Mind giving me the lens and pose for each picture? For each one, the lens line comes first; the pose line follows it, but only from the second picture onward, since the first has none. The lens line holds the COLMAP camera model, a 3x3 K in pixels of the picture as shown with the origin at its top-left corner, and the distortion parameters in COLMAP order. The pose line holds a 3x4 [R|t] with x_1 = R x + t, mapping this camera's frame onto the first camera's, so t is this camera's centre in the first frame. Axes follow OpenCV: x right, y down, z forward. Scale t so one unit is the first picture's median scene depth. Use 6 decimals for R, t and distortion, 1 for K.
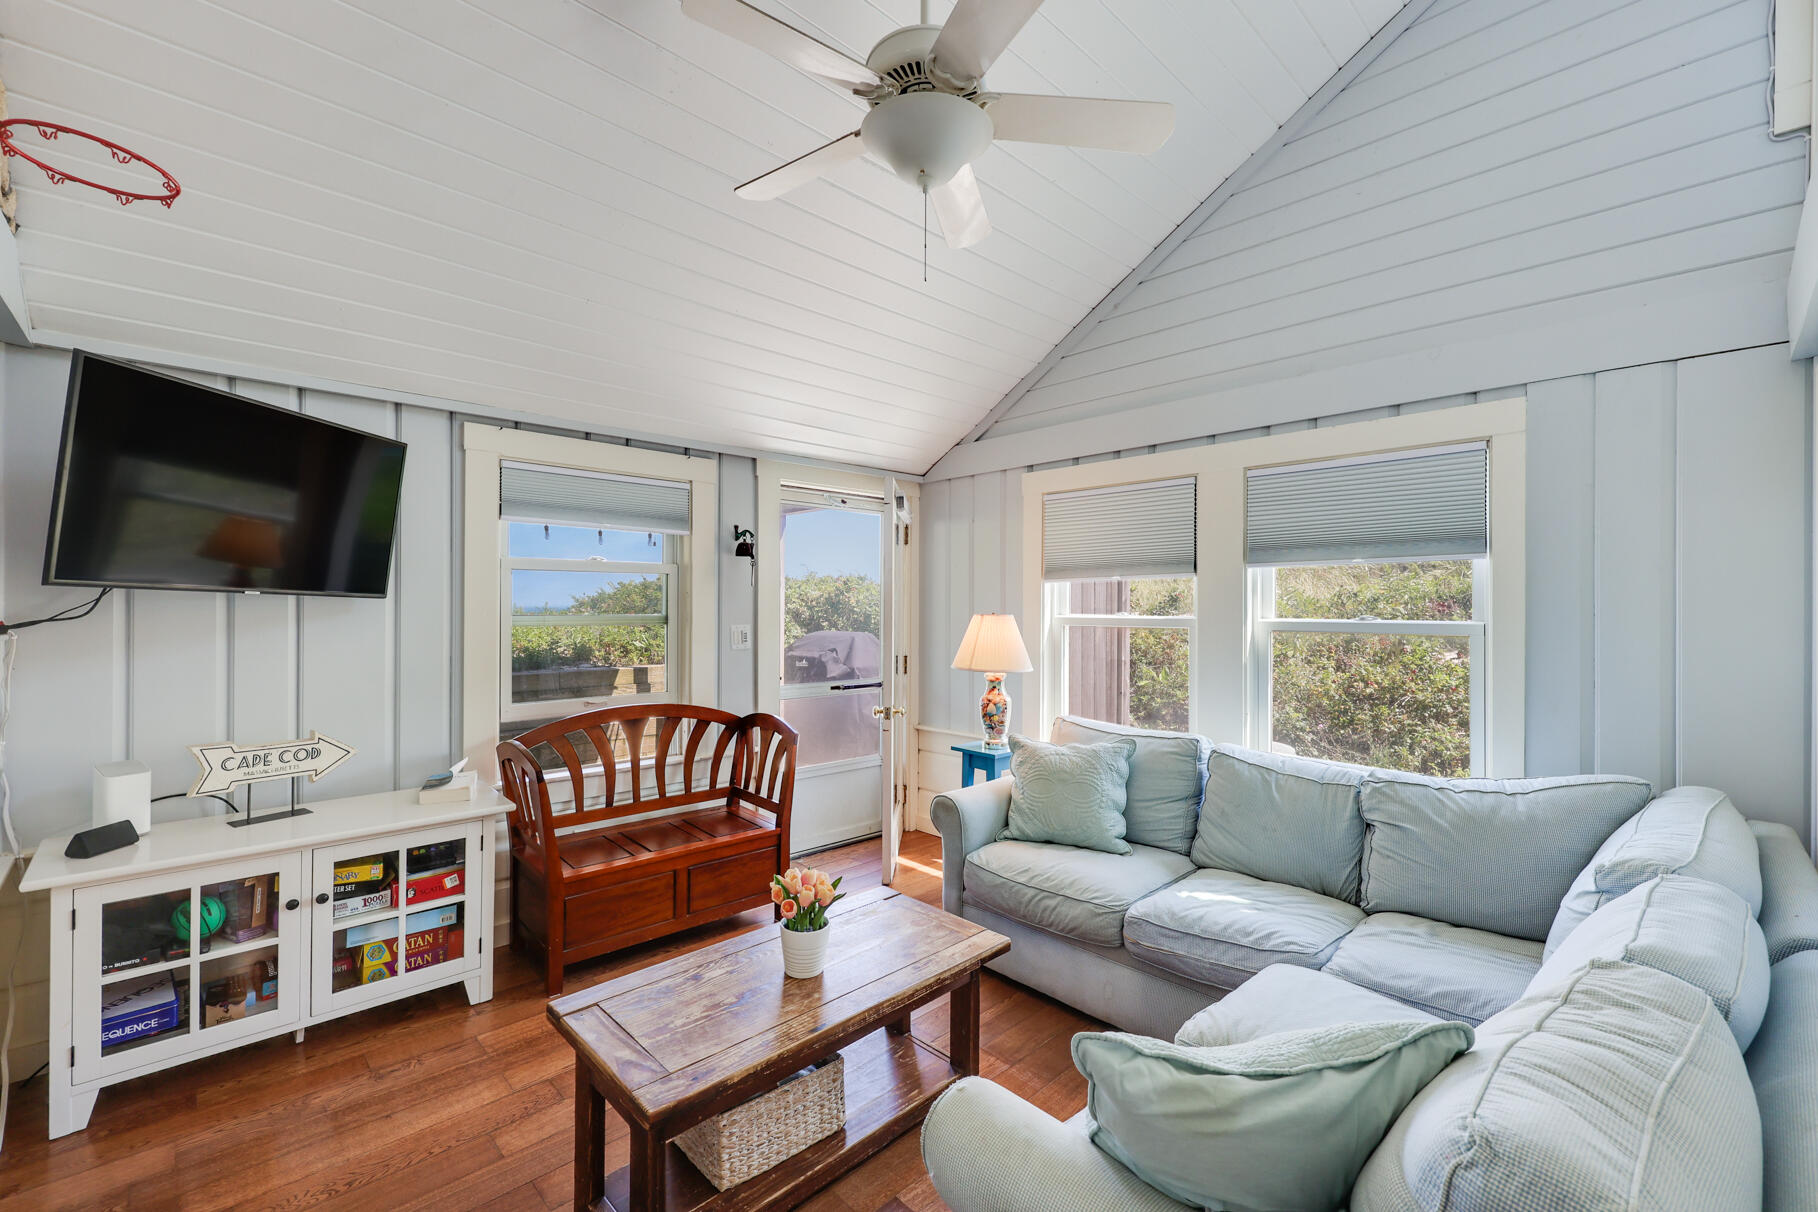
lens RADIAL K [[777.1, 0, 905.7], [0, 777.1, 597.7], [0, 0, 1]] dist [0.003278, 0.000483]
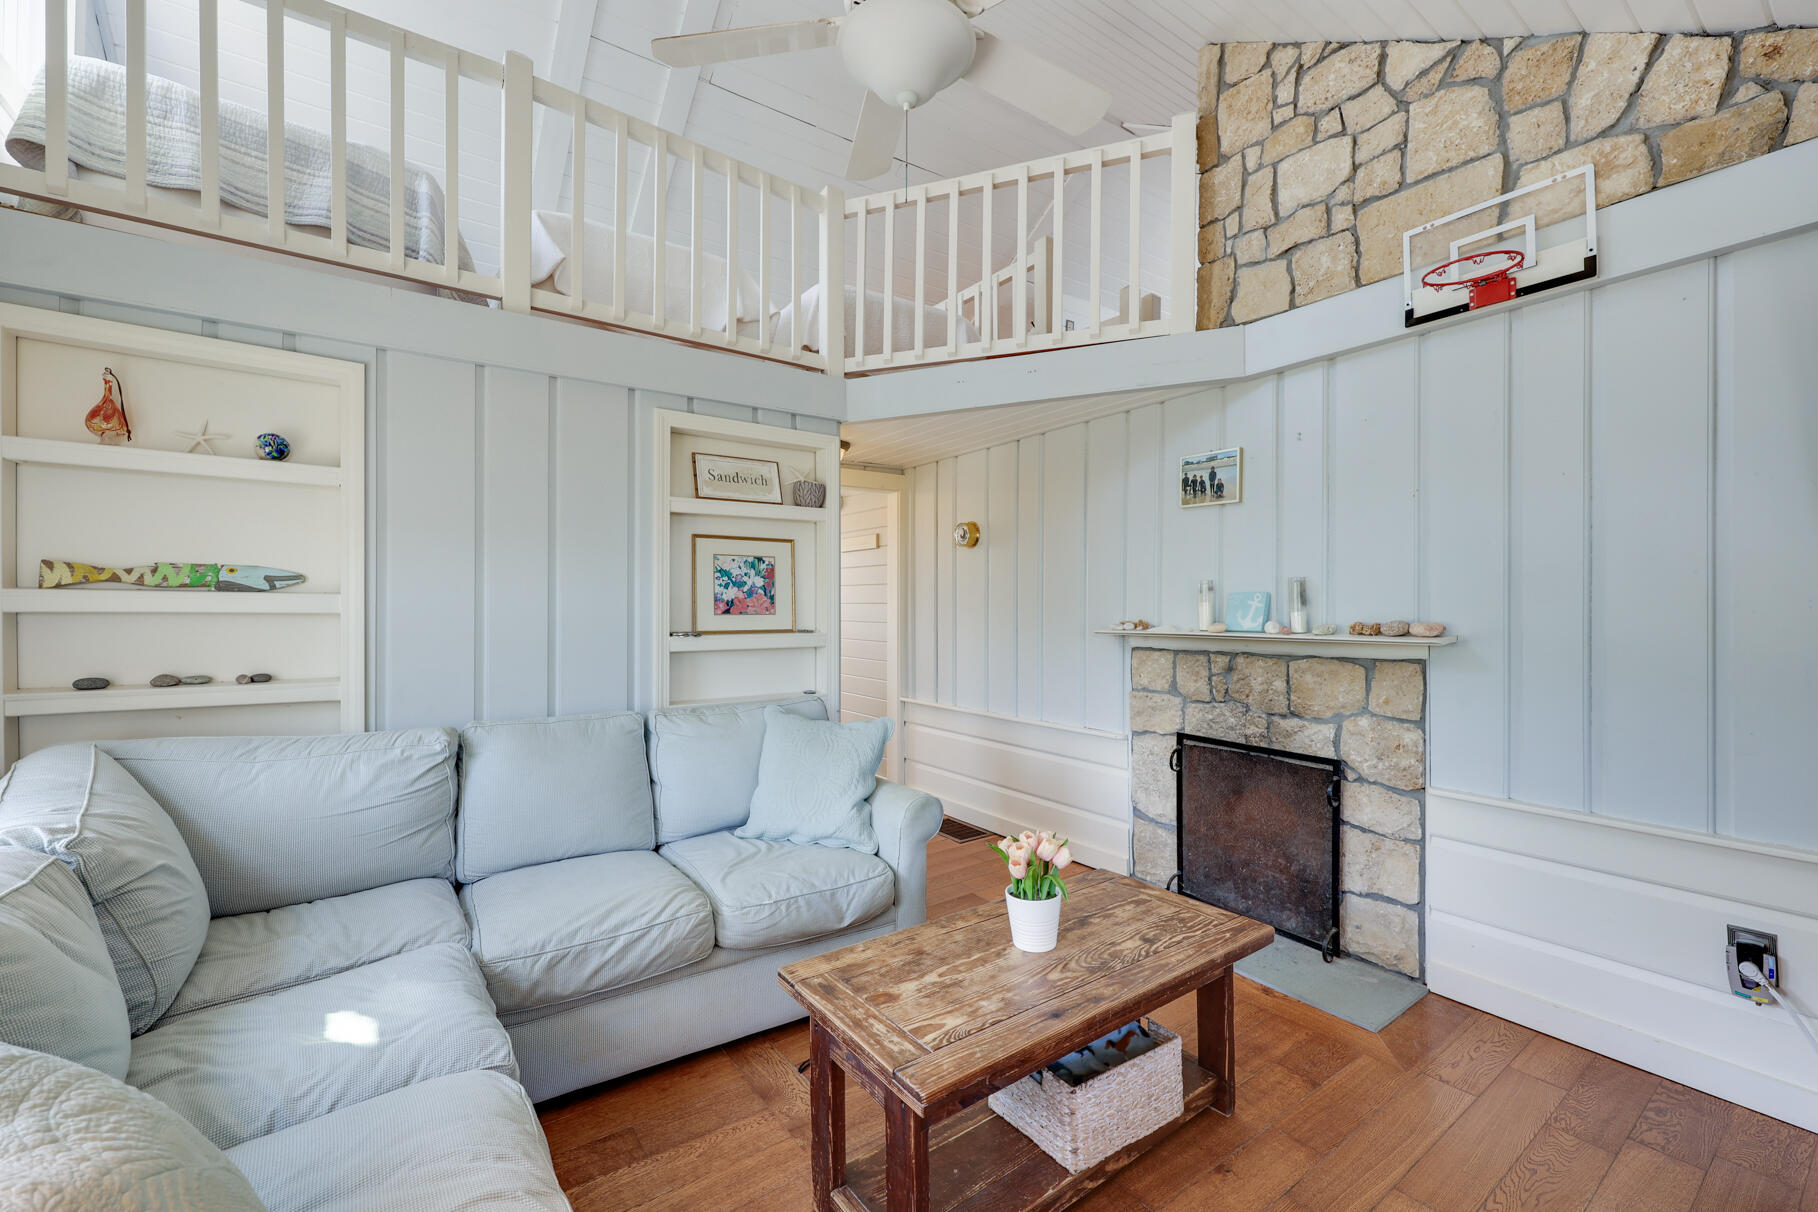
lens RADIAL K [[737.0, 0, 911.4], [0, 737.0, 602.3], [0, 0, 1]] dist [0.001190, -0.000724]
pose [[-0.990348, -0.002807, 0.138574, -0.081403], [-0.004676, 0.999902, -0.013168, 0.070385], [-0.138523, -0.013689, -0.990265, 1.457948]]
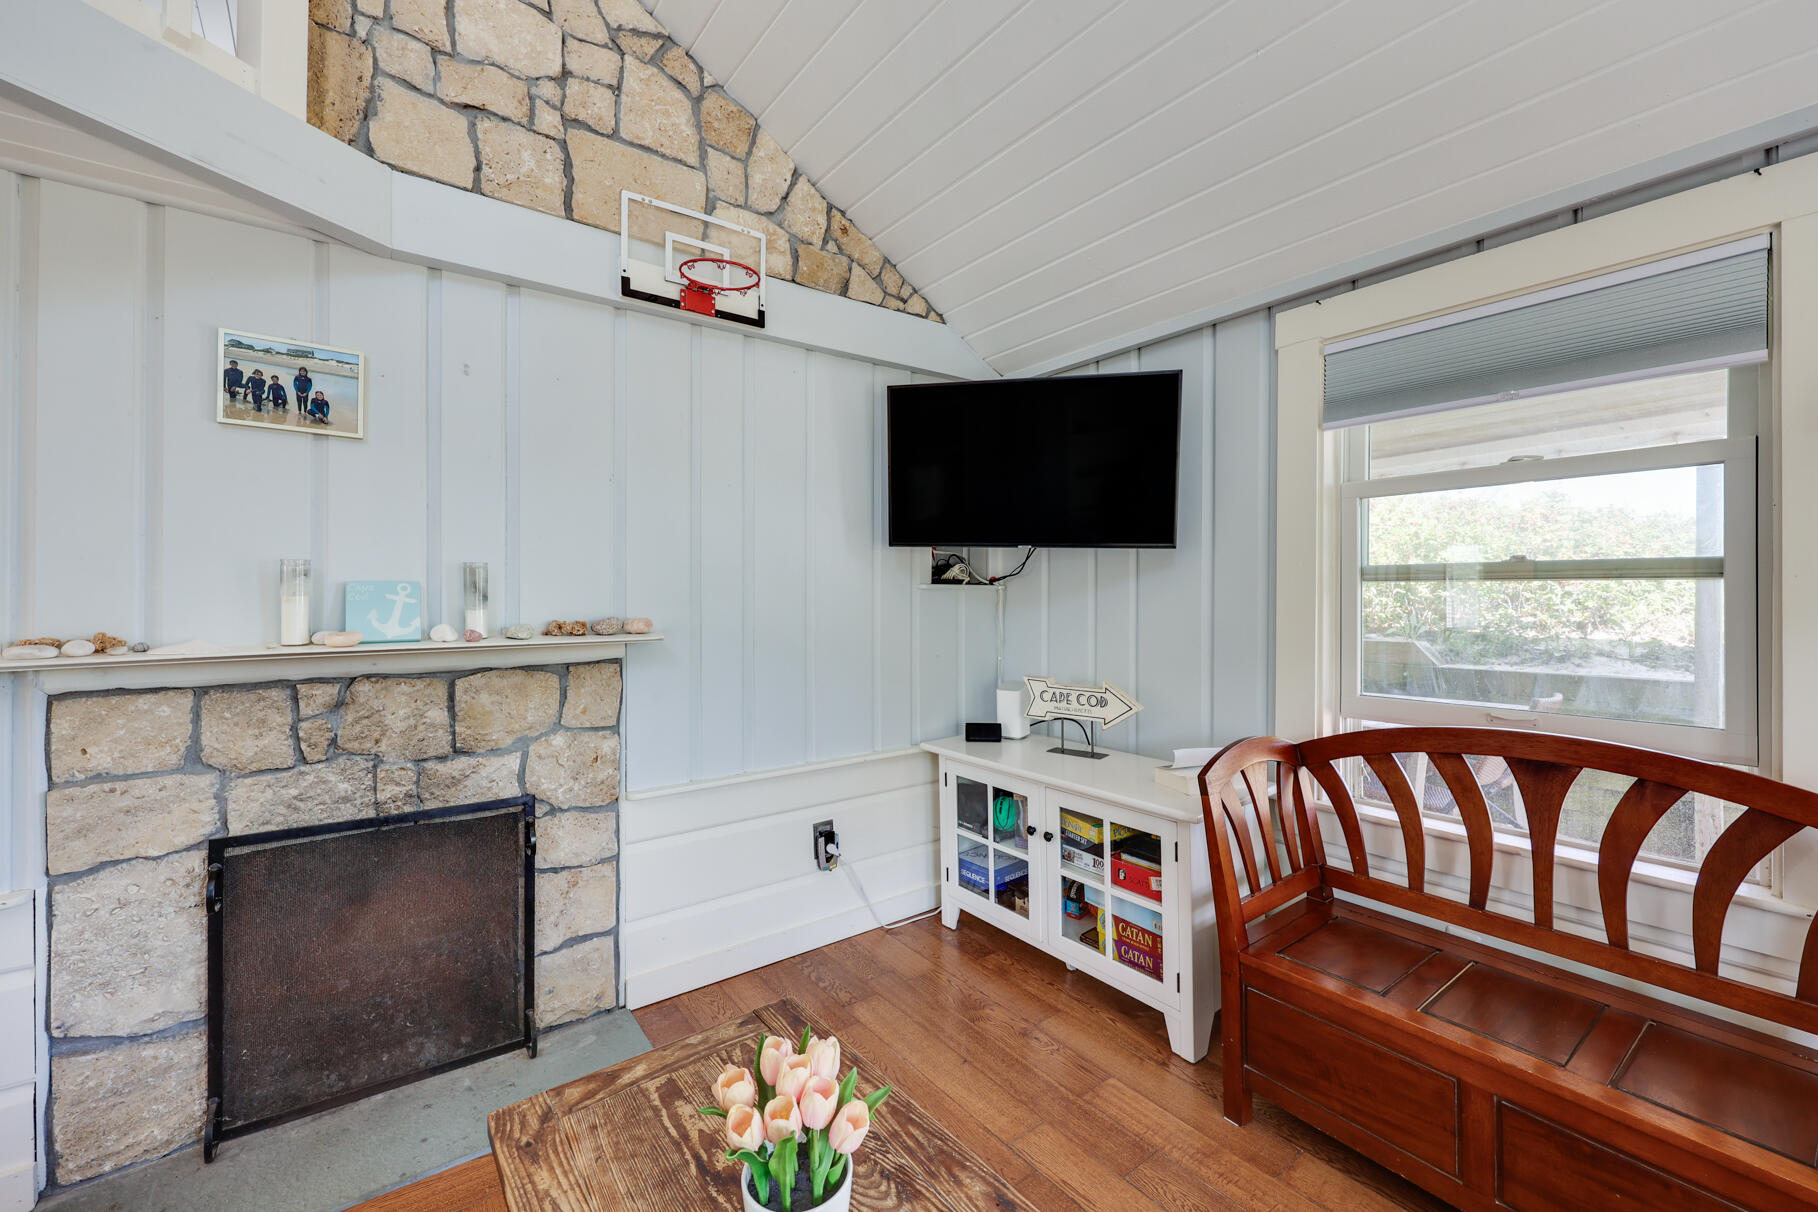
lens RADIAL K [[737.0, 0, 908.0], [0, 737.0, 593.0], [0, 0, 1]] dist [0.001190, -0.000724]
pose [[-0.111584, -0.006702, -0.993732, 0.234323], [0.013419, 0.999876, -0.008250, 0.062520], [0.993664, -0.014255, -0.111481, 0.867435]]
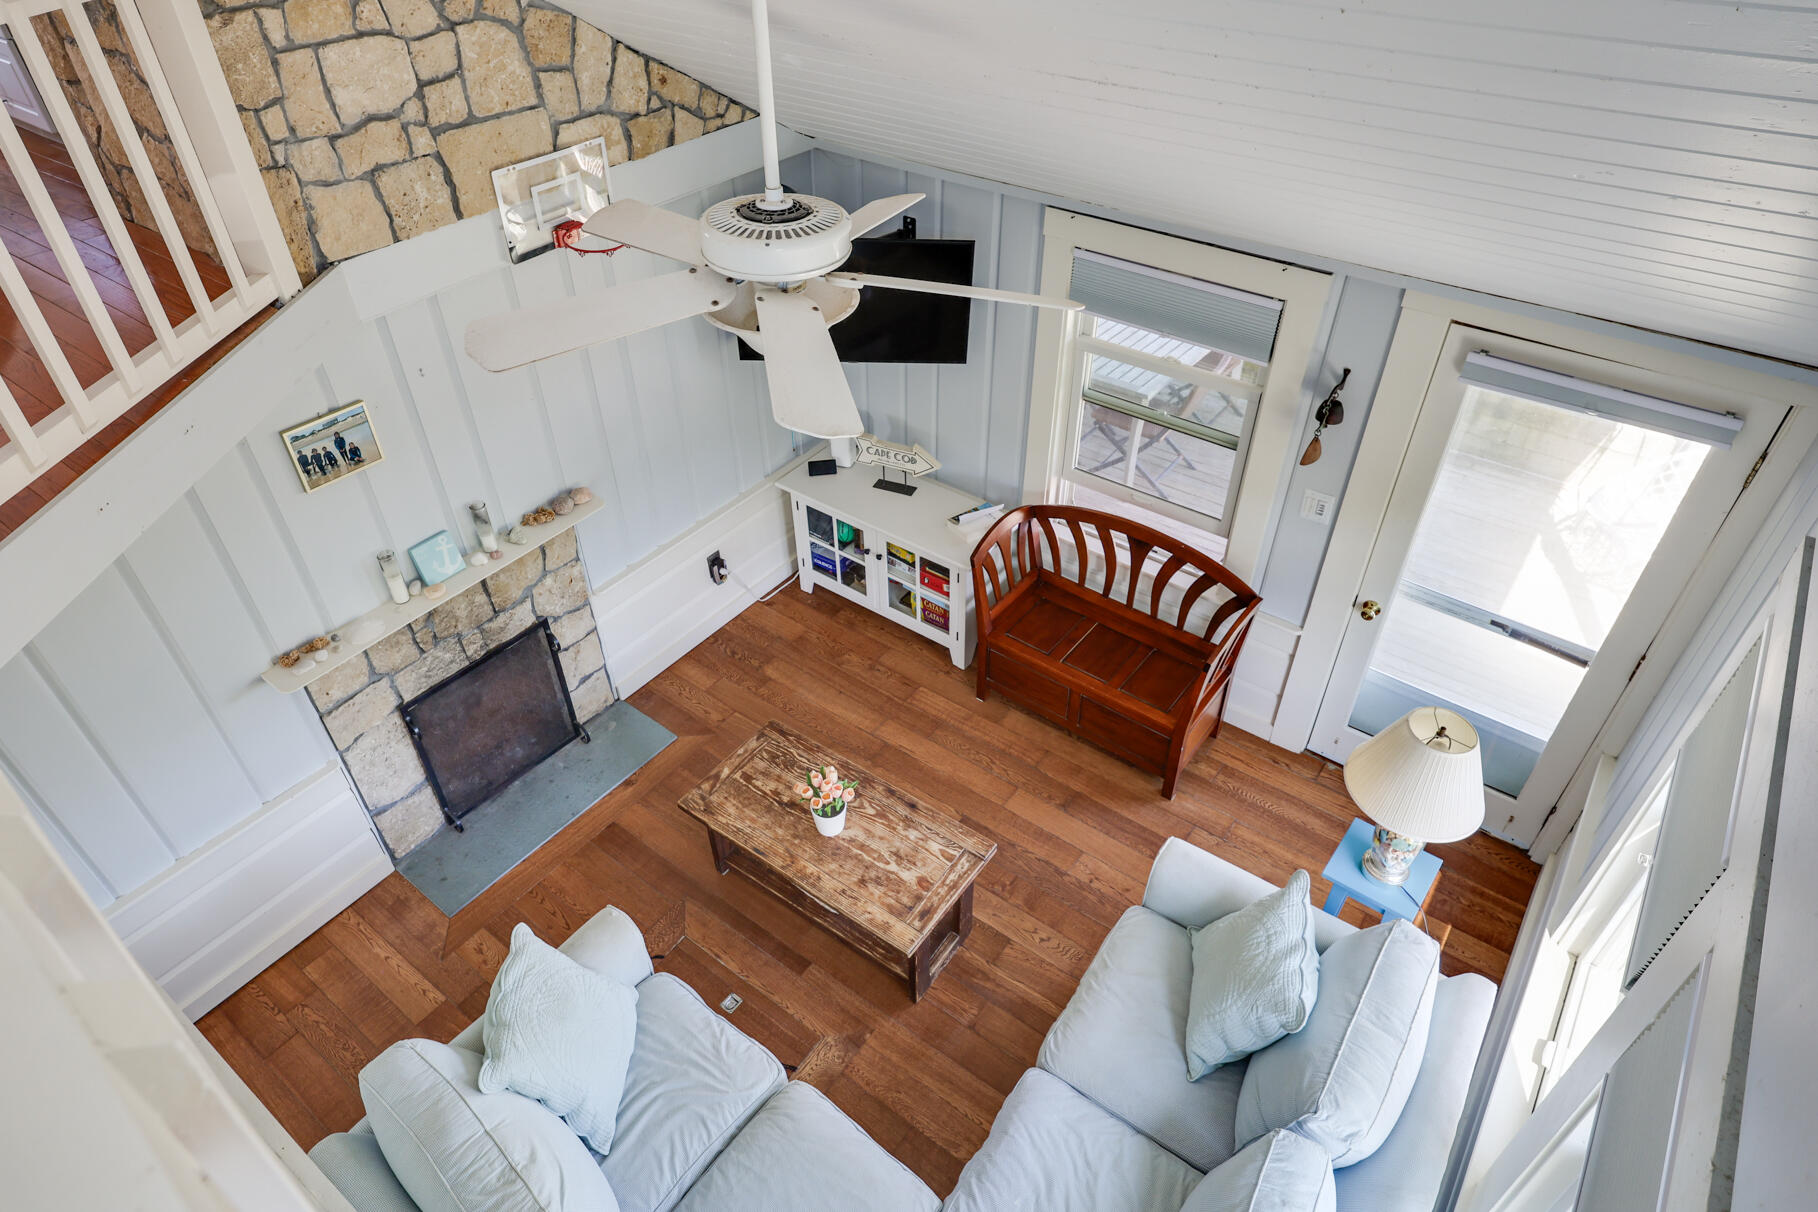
lens RADIAL K [[1055.2, 0, 907.9], [0, 1055.2, 595.7], [0, 0, 1]] dist [0.007936, -0.001495]
pose [[0.168087, 0.621340, -0.765300, 0.863741], [0.019076, 0.774150, 0.632715, -0.830525], [0.985588, -0.120950, 0.118272, 0.745843]]
